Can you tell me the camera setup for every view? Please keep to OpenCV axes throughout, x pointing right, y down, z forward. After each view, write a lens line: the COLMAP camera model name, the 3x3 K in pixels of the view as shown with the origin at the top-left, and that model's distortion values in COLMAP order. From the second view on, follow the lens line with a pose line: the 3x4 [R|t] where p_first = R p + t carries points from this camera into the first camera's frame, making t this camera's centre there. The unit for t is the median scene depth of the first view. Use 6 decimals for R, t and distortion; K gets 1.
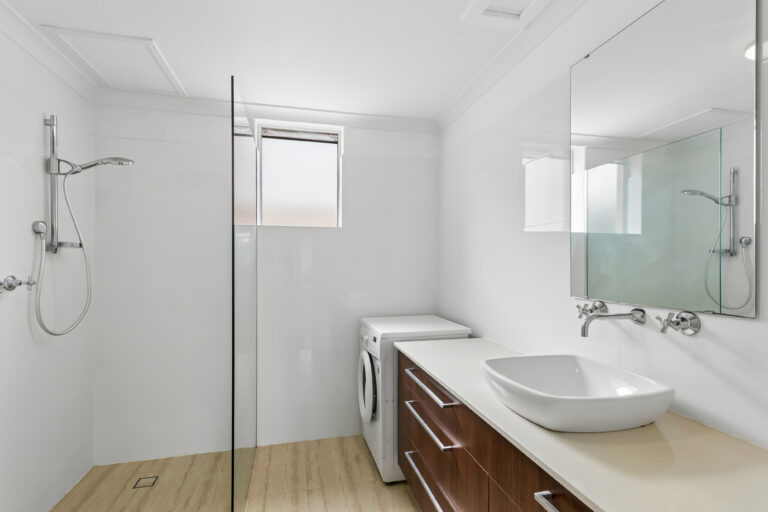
lens RADIAL K [[375.2, 0, 375.1], [0, 375.2, 262.3], [0, 0, 1]] dist [0.012299, -0.000501]
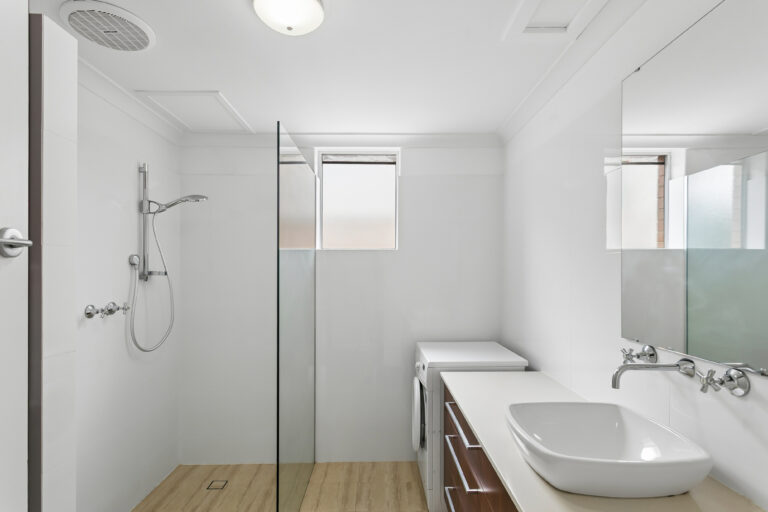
lens RADIAL K [[396.1, 0, 383.0], [0, 396.1, 267.9], [0, 0, 1]] dist [0.001914, 0.000213]
pose [[0.975703, -0.003341, -0.219072, 0.127487], [0.003249, 0.999994, -0.000779, -0.055618], [0.219074, 0.000049, 0.975708, -0.034791]]
